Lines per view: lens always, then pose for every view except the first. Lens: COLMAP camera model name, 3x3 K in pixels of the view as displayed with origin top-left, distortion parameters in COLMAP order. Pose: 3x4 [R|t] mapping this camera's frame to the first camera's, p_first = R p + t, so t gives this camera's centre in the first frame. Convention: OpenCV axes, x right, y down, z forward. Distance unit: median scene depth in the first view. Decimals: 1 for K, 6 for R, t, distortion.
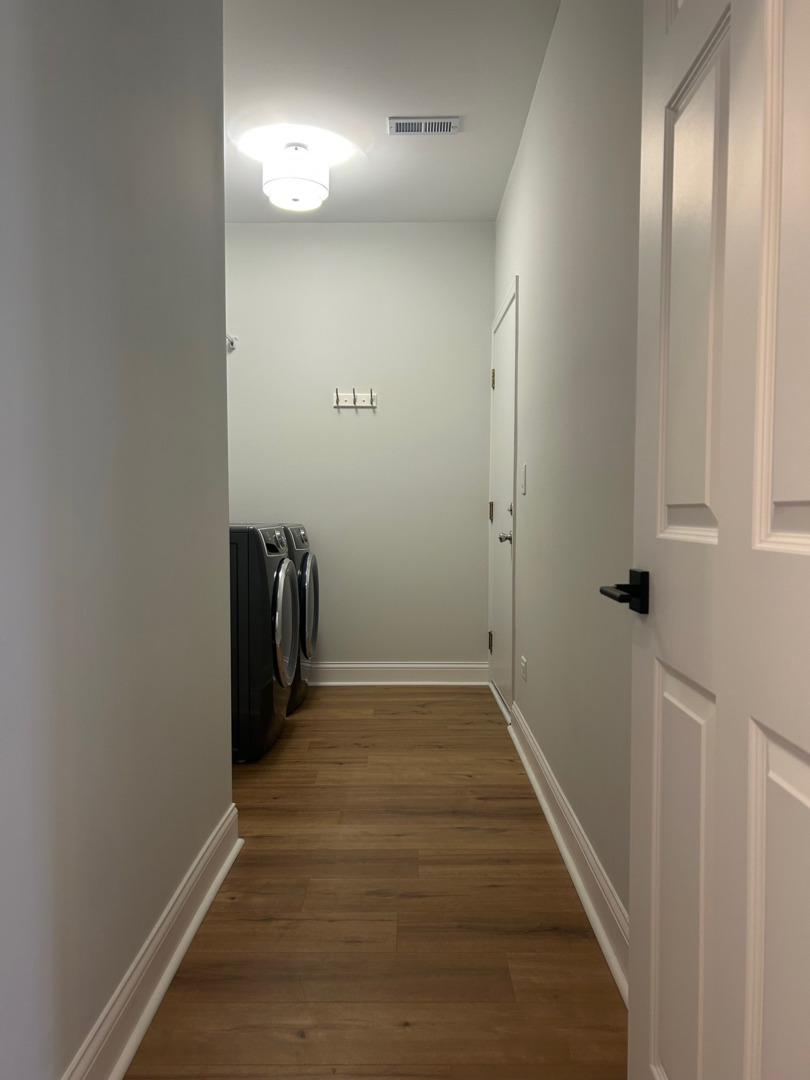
lens RADIAL K [[796.2, 0, 409.0], [0, 796.2, 545.6], [0, 0, 1]] dist [0.055111, -0.070944]
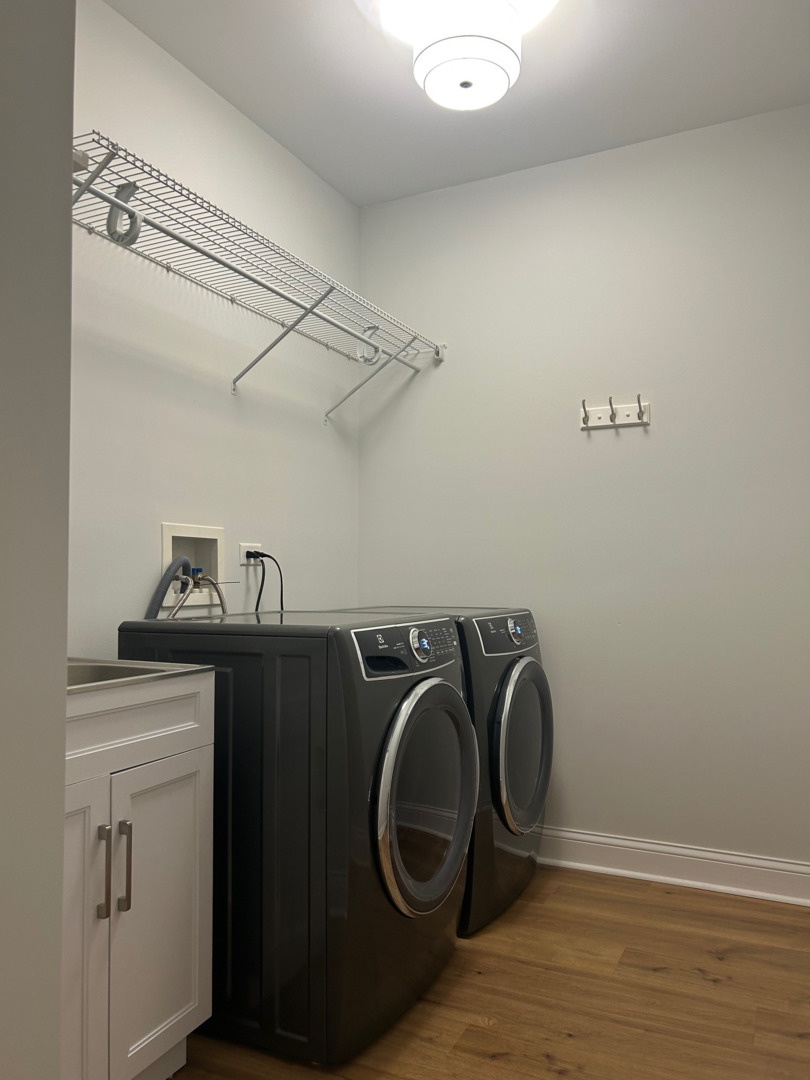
lens RADIAL K [[796.2, 0, 409.0], [0, 796.2, 545.6], [0, 0, 1]] dist [0.055111, -0.070944]
pose [[0.898008, -0.024366, -0.439305, 0.067128], [-0.012666, 0.996620, -0.081169, -0.024422], [0.439798, 0.078454, 0.894664, 0.371403]]
